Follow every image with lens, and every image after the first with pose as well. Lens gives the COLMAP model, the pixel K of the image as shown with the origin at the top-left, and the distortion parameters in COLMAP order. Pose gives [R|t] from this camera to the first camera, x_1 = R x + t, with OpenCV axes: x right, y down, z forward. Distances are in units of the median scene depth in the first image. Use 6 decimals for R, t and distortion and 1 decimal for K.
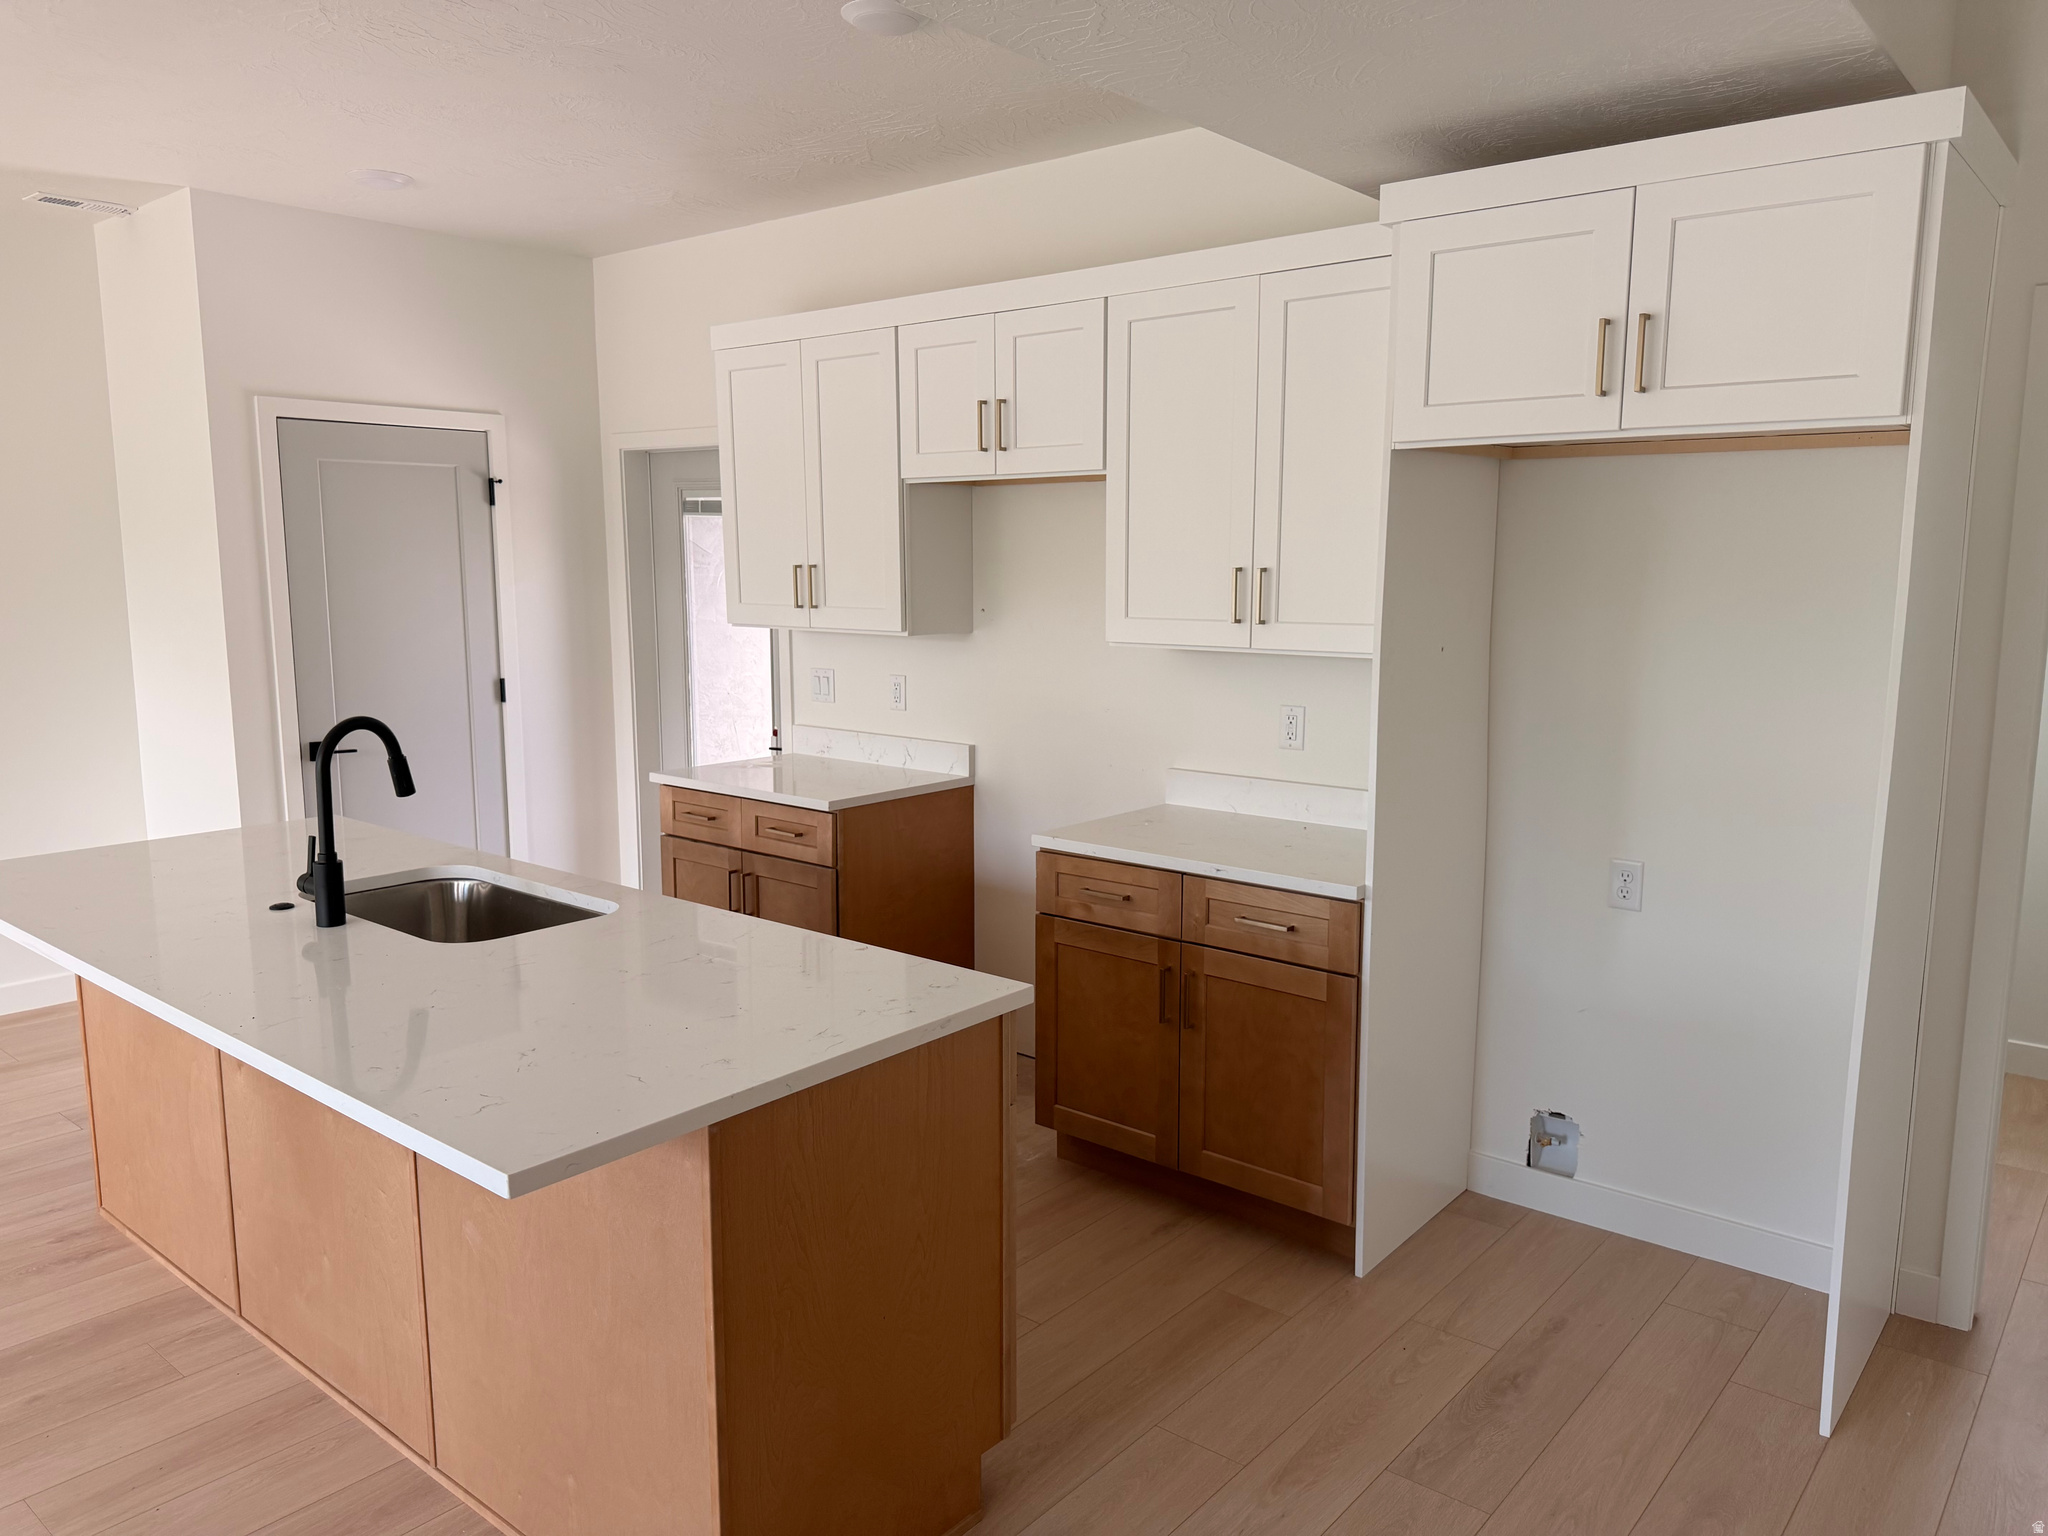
lens RADIAL K [[1438.7, 0, 1020.4], [0, 1438.7, 764.4], [0, 0, 1]] dist [0.069738, -0.079768]
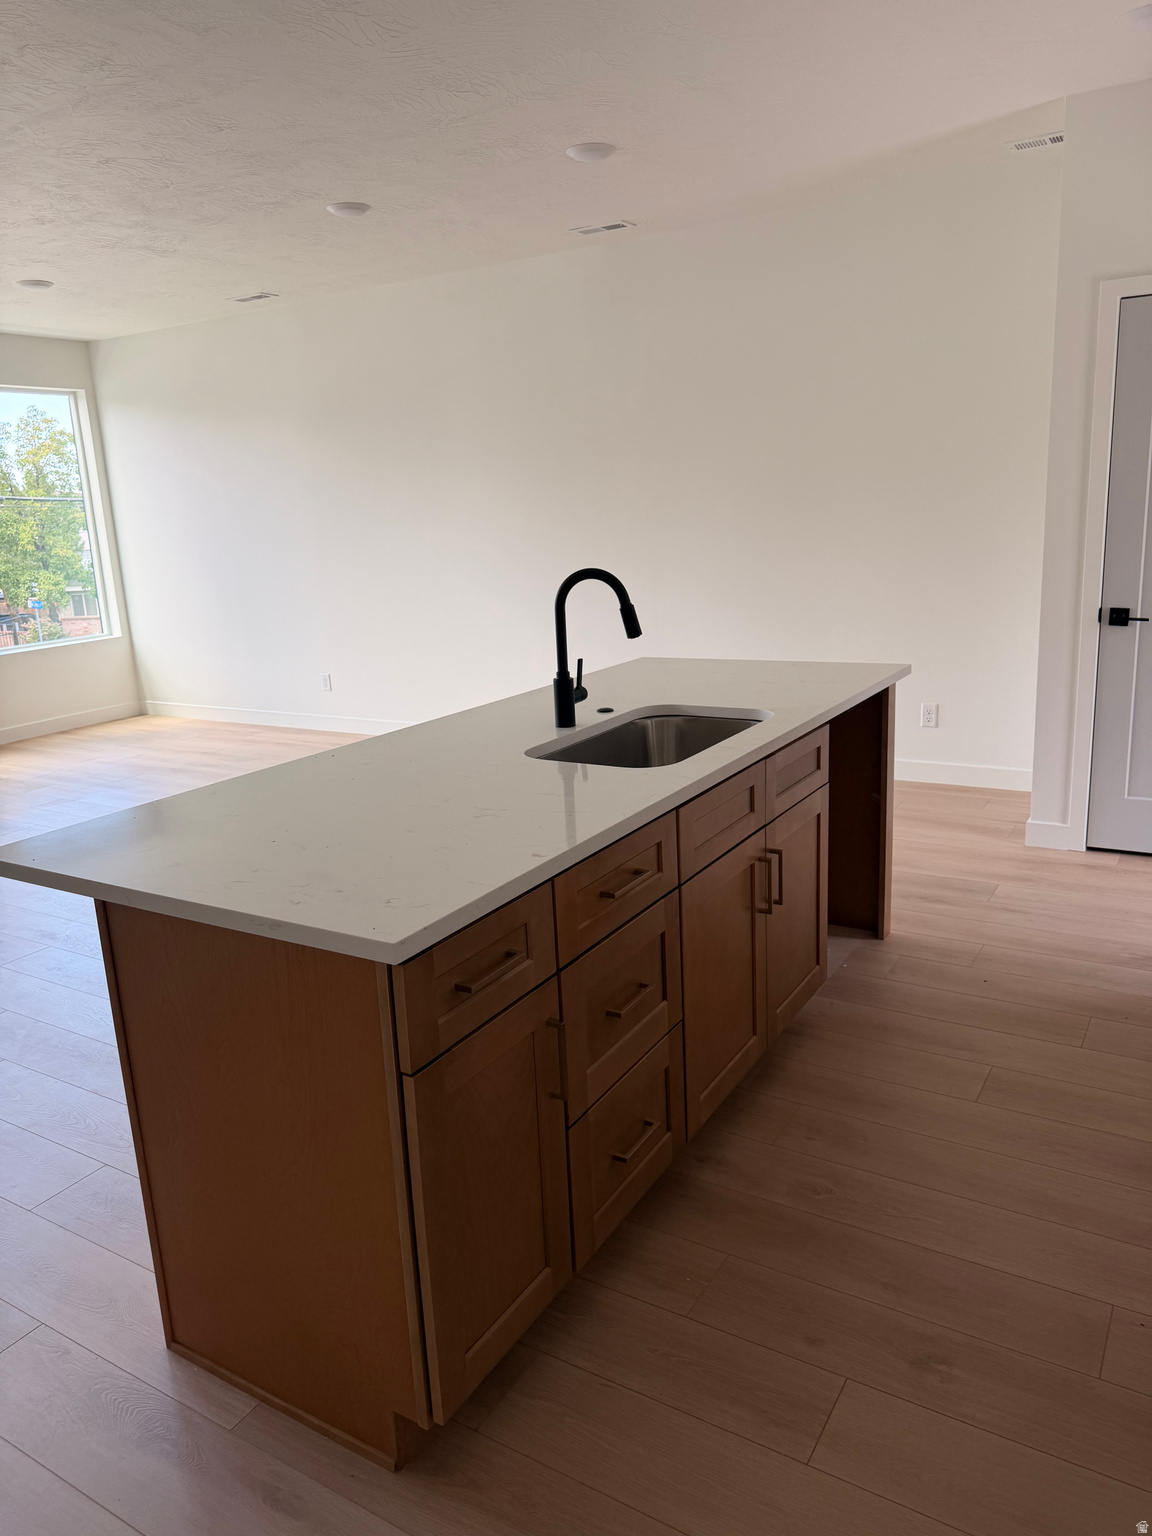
lens RADIAL K [[1079.0, 0, 546.1], [0, 1079.0, 761.9], [0, 0, 1]] dist [0.069738, -0.079768]
pose [[0.135836, 0.219619, -0.966083, 0.462827], [-0.090390, 0.973801, 0.208664, -0.059758], [0.986599, 0.058980, 0.152129, 0.798628]]
